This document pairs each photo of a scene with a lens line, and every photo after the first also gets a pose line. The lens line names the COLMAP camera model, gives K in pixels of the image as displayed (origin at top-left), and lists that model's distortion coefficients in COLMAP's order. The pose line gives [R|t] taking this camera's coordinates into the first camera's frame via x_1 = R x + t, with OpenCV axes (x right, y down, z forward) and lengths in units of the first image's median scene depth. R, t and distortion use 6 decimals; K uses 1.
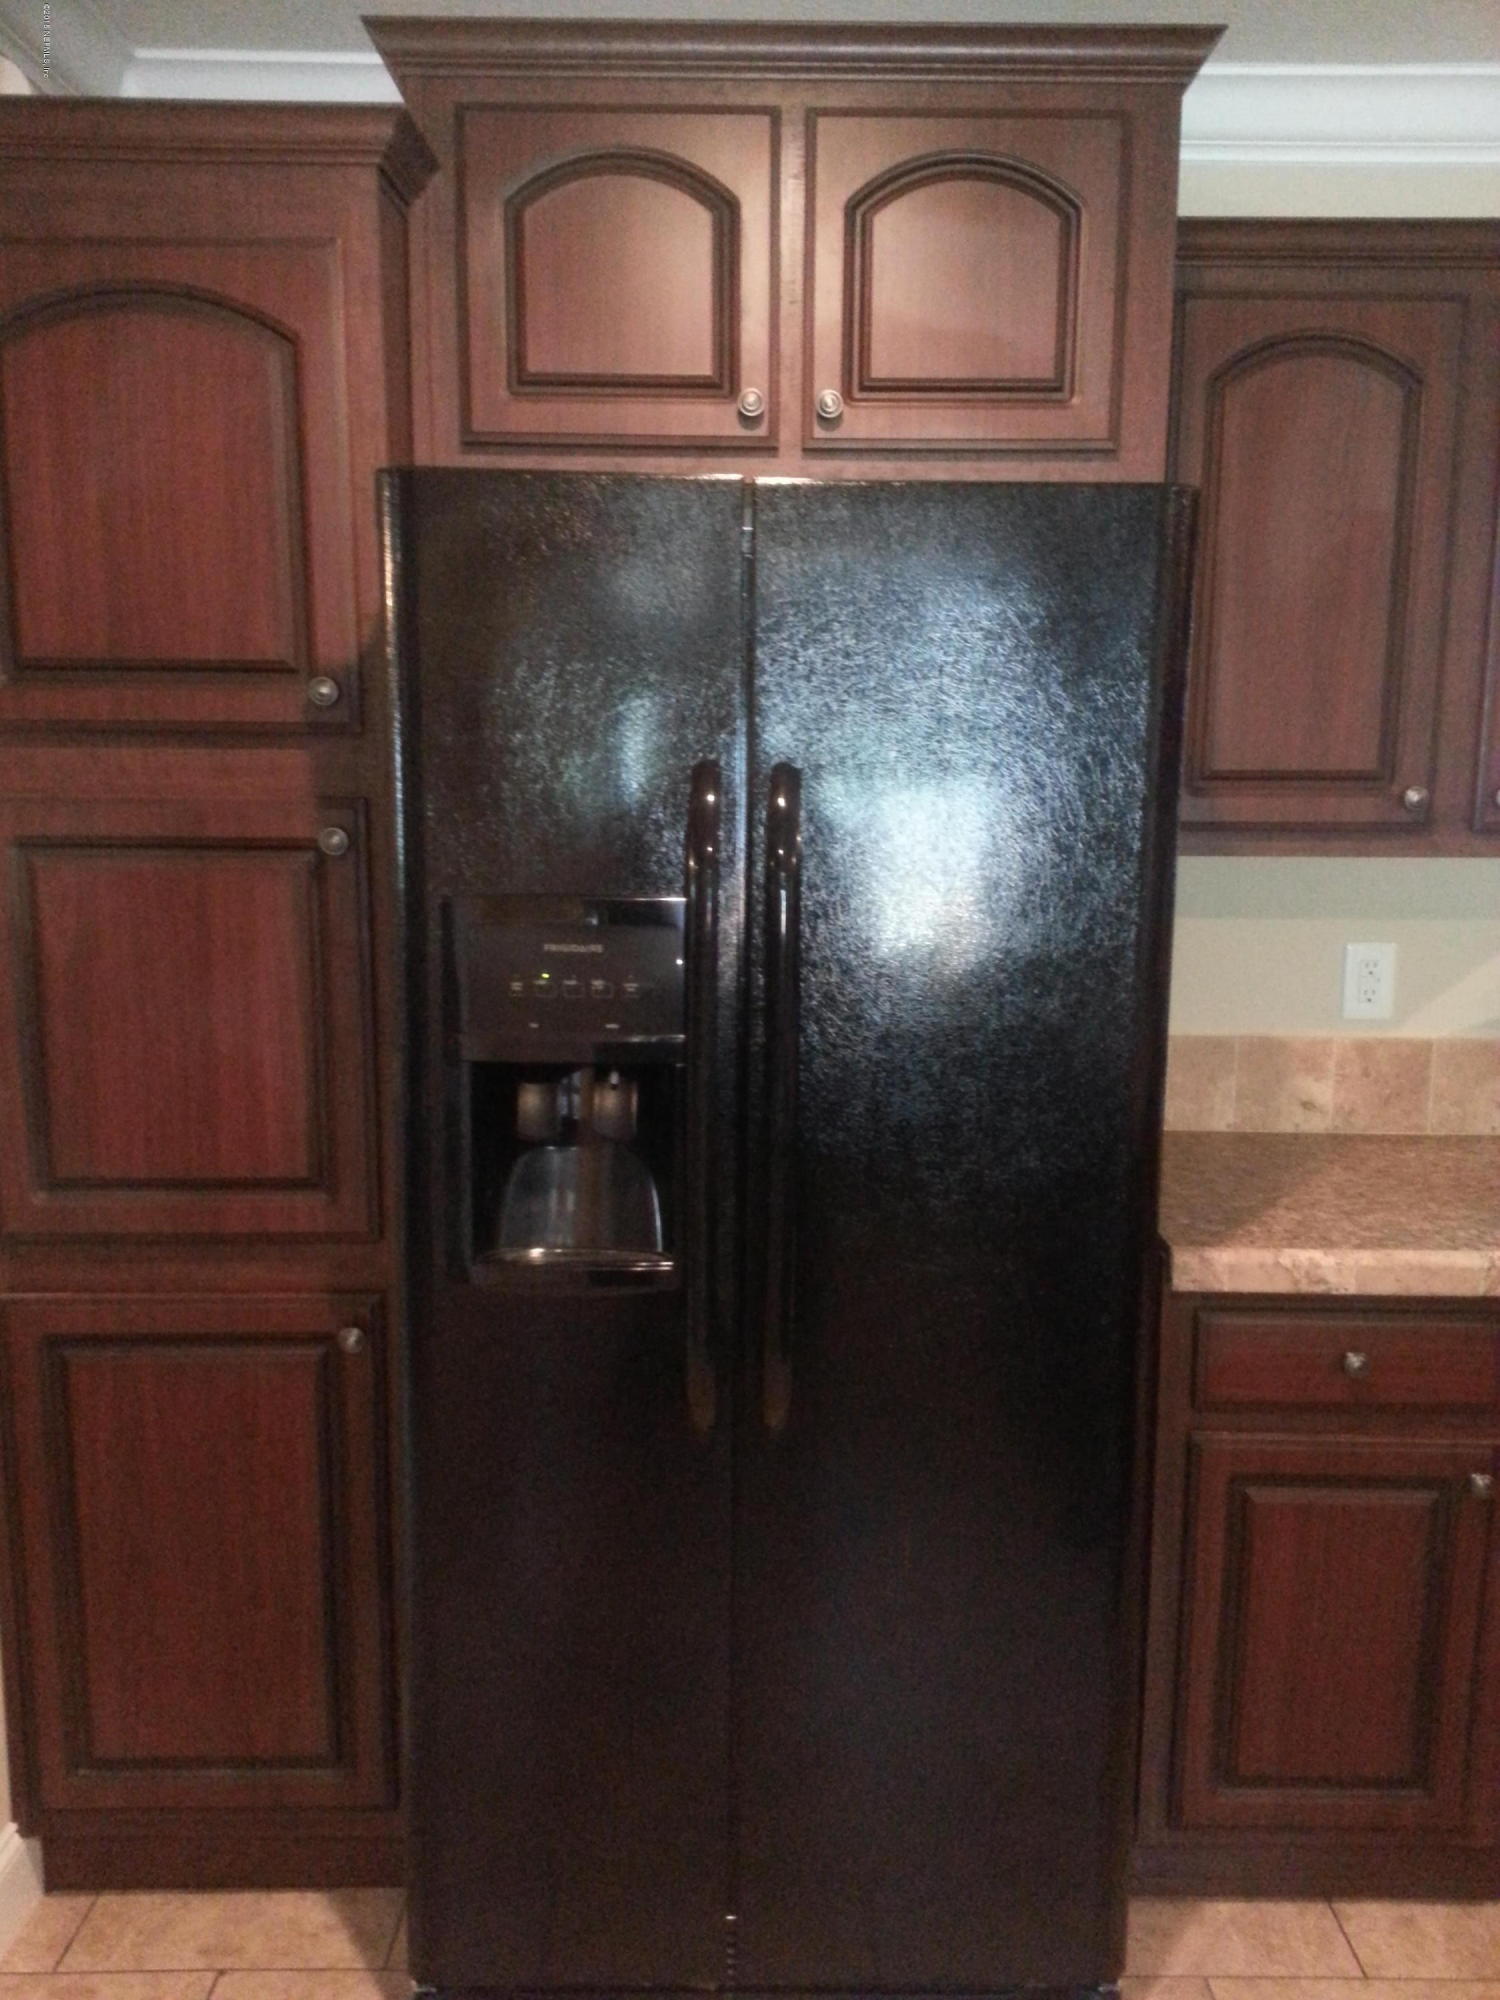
lens RADIAL K [[1581.2, 0, 756.7], [0, 1581.2, 994.3], [0, 0, 1]] dist [0.079250, -0.109670]
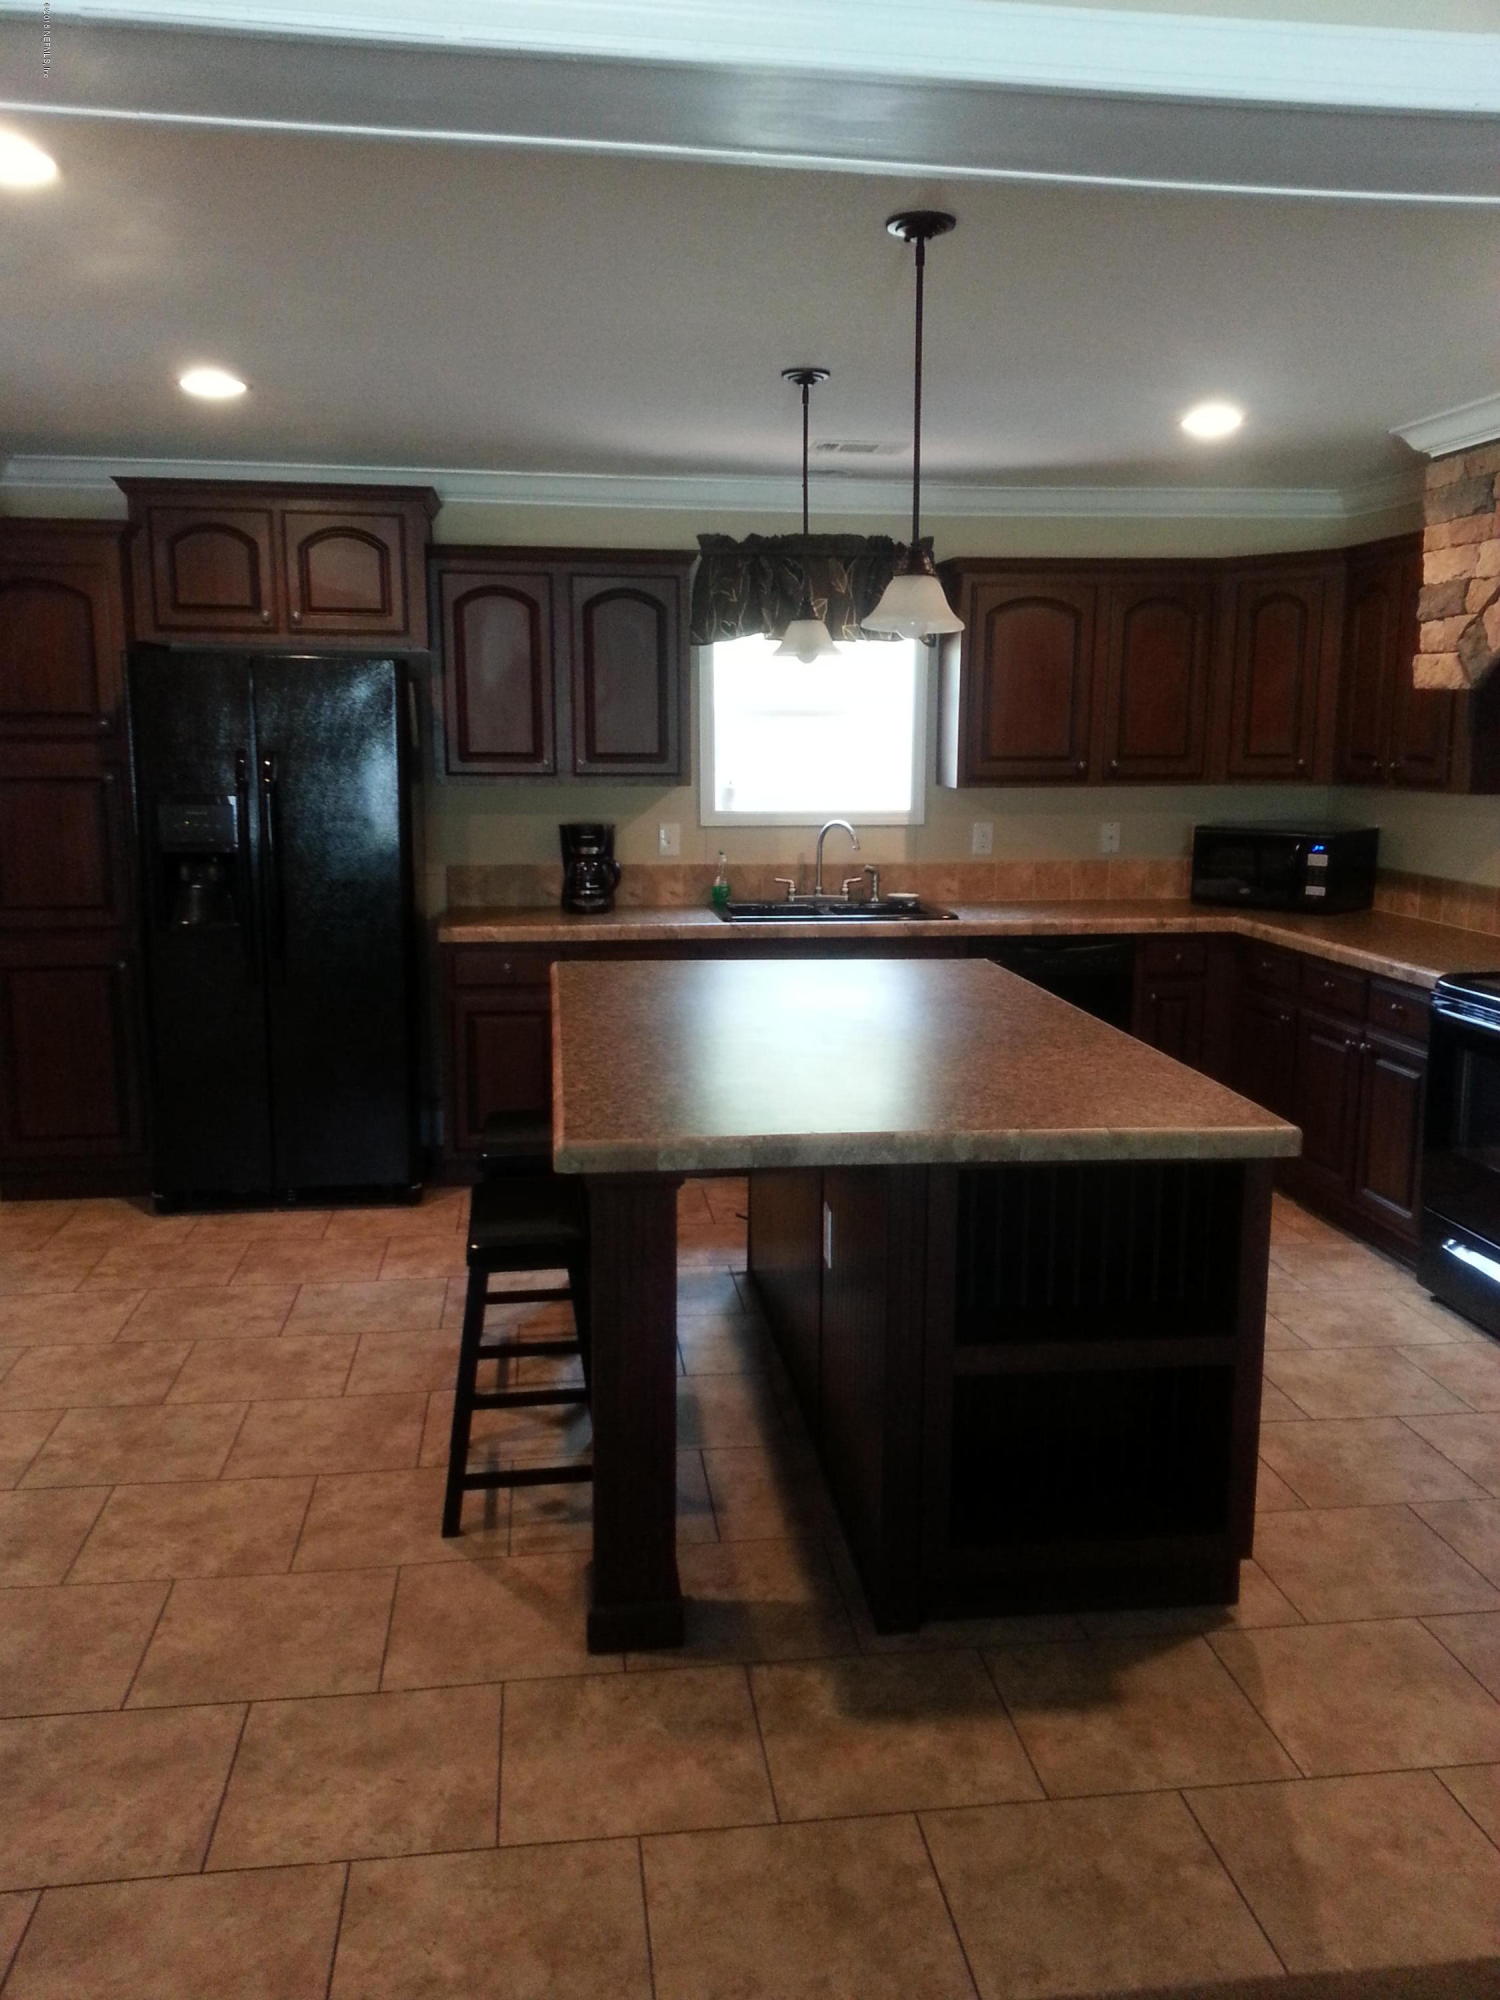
lens RADIAL K [[1581.2, 0, 770.5], [0, 1581.2, 985.5], [0, 0, 1]] dist [0.079250, -0.109670]
pose [[0.989737, -0.024085, 0.140854, 0.445489], [0.021705, 0.999595, 0.018409, 0.224958], [-0.141240, -0.015163, 0.989859, -1.808075]]
